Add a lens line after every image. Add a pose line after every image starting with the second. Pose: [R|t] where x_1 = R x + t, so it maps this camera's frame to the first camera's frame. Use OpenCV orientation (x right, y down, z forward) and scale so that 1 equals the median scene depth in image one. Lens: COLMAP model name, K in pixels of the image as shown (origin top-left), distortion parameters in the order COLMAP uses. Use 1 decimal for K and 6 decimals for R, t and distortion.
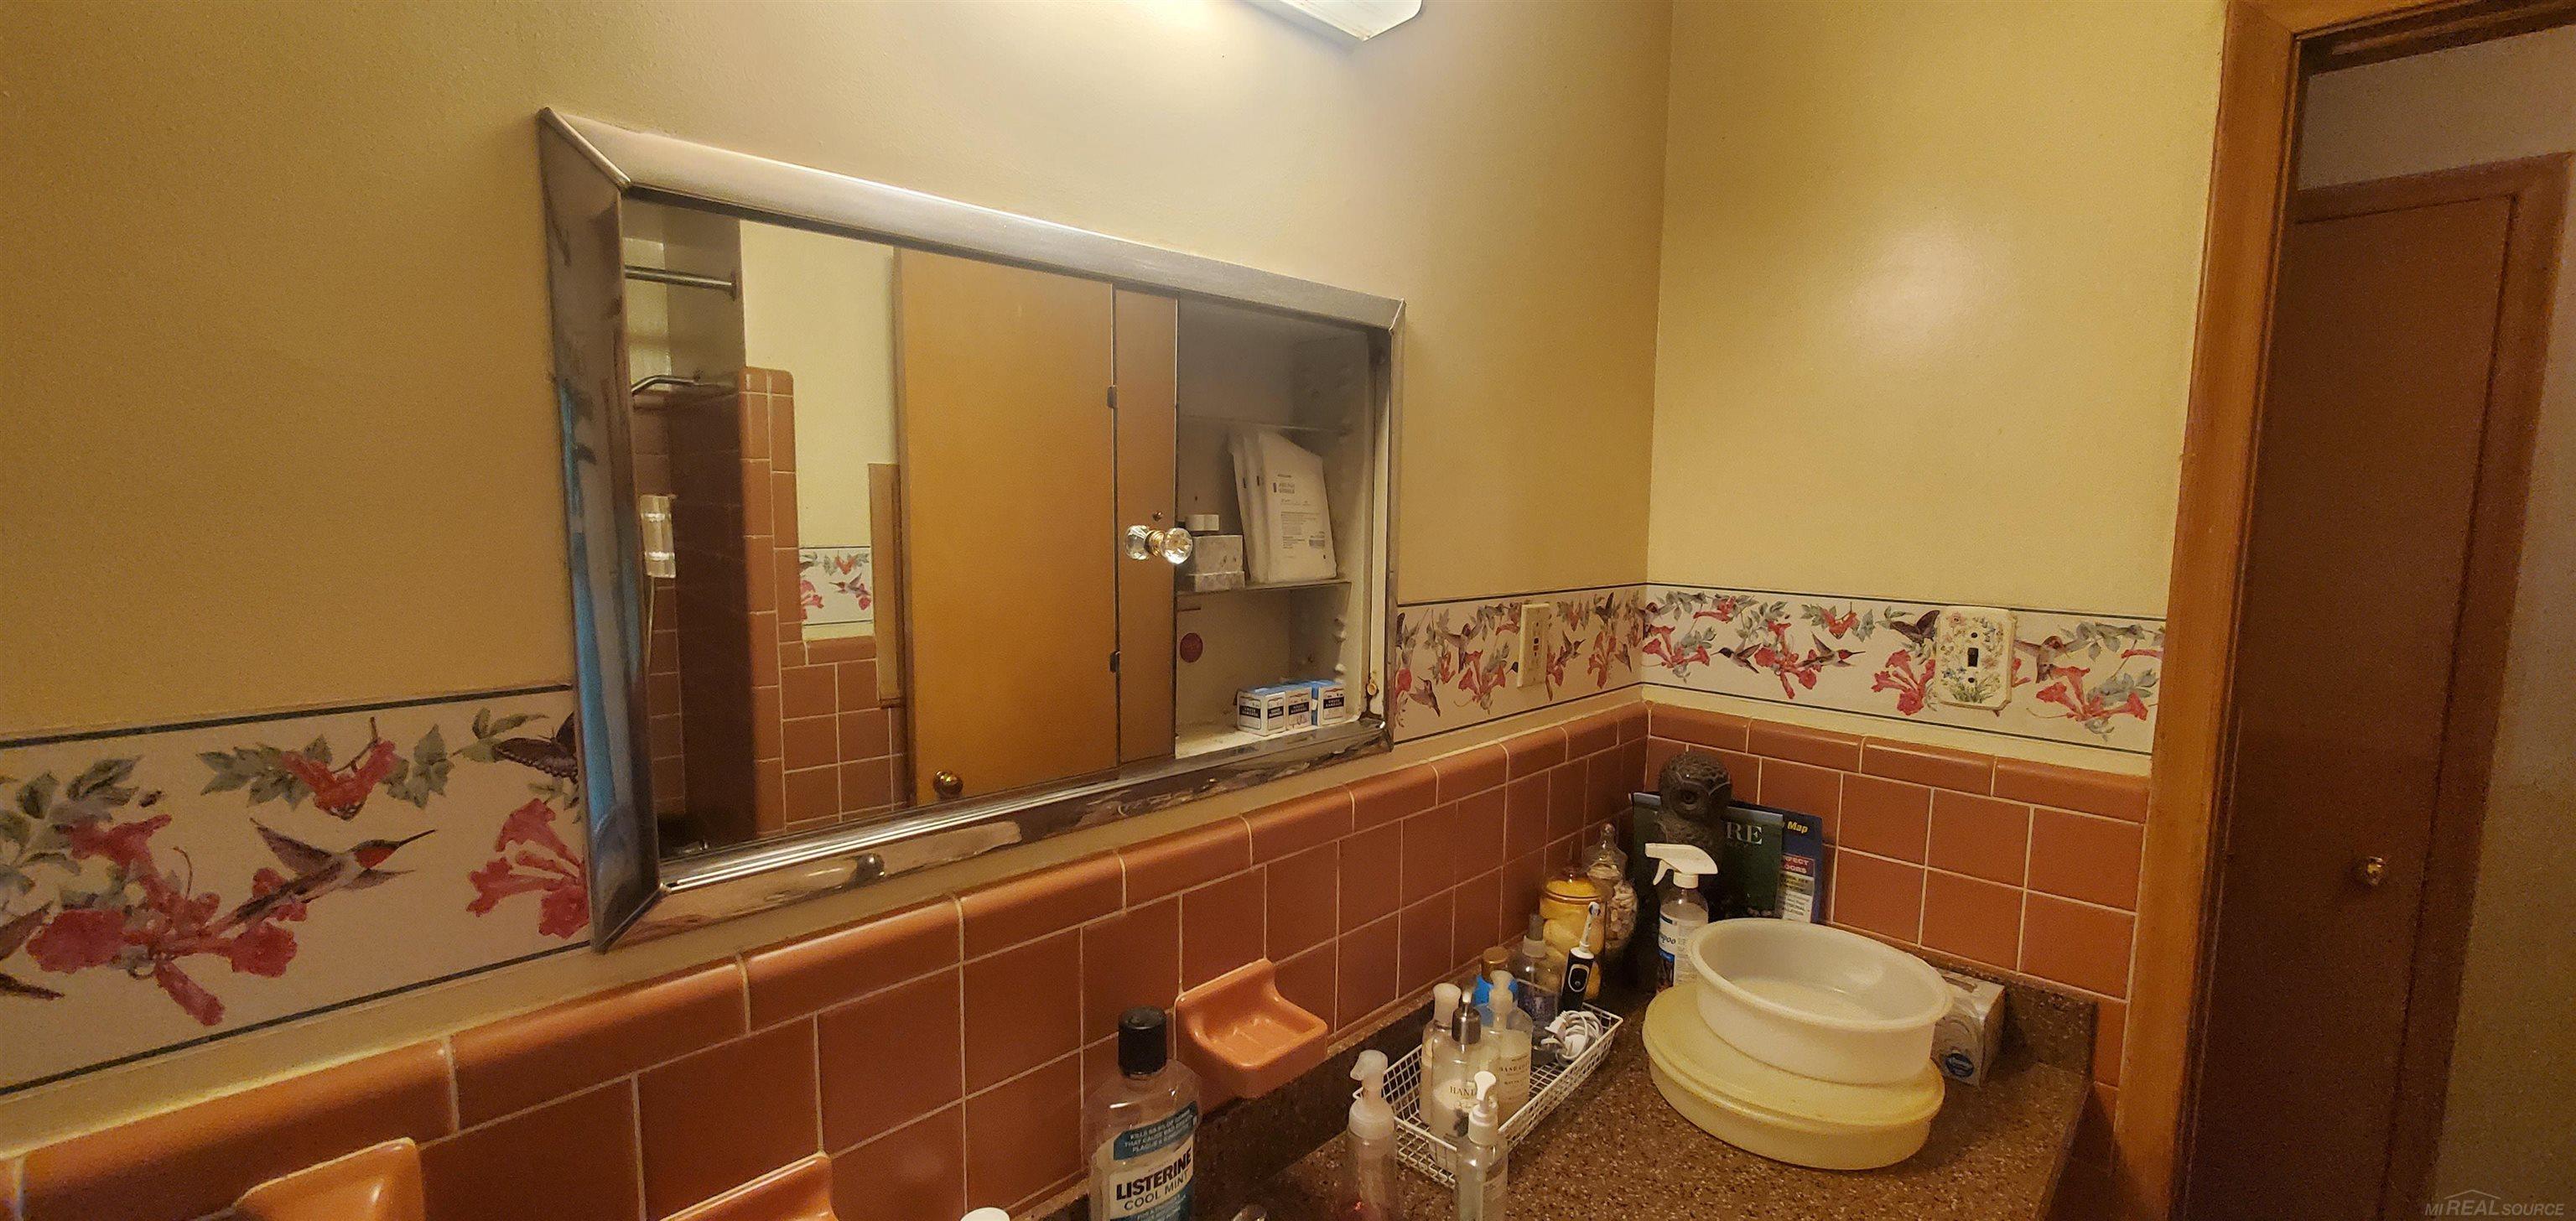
lens RADIAL K [[1022.0, 0, 1291.4], [0, 1022.0, 622.0], [0, 0, 1]] dist [-0.007155, -0.001038]
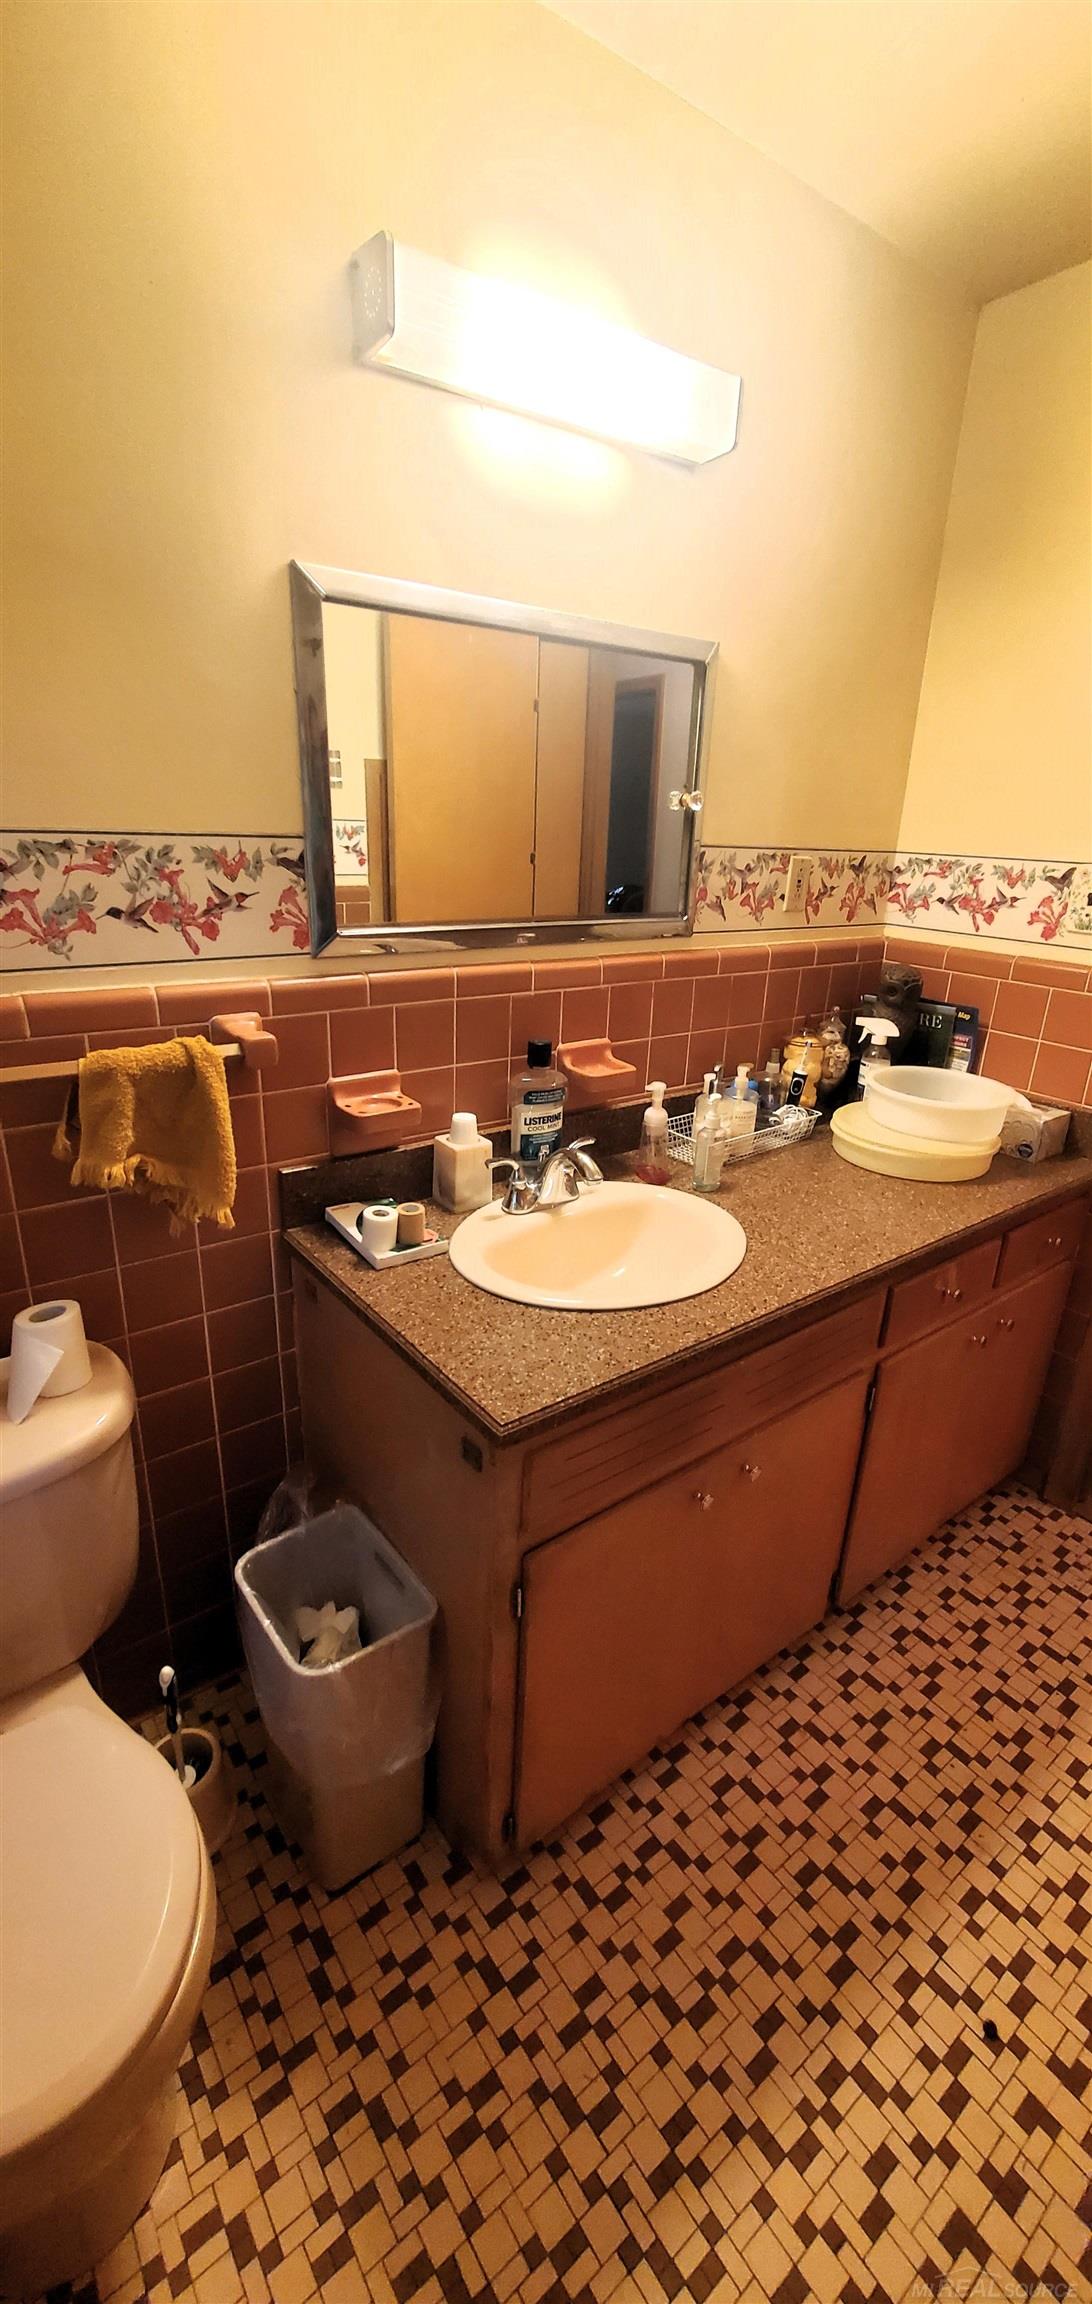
lens RADIAL K [[914.0, 0, 547.5], [0, 914.0, 1166.7], [0, 0, 1]] dist [-0.007155, -0.001038]
pose [[0.988298, 0.073226, -0.133811, 0.085365], [-0.039151, 0.969623, 0.241452, 0.128300], [0.147427, -0.233388, 0.961143, -0.524450]]
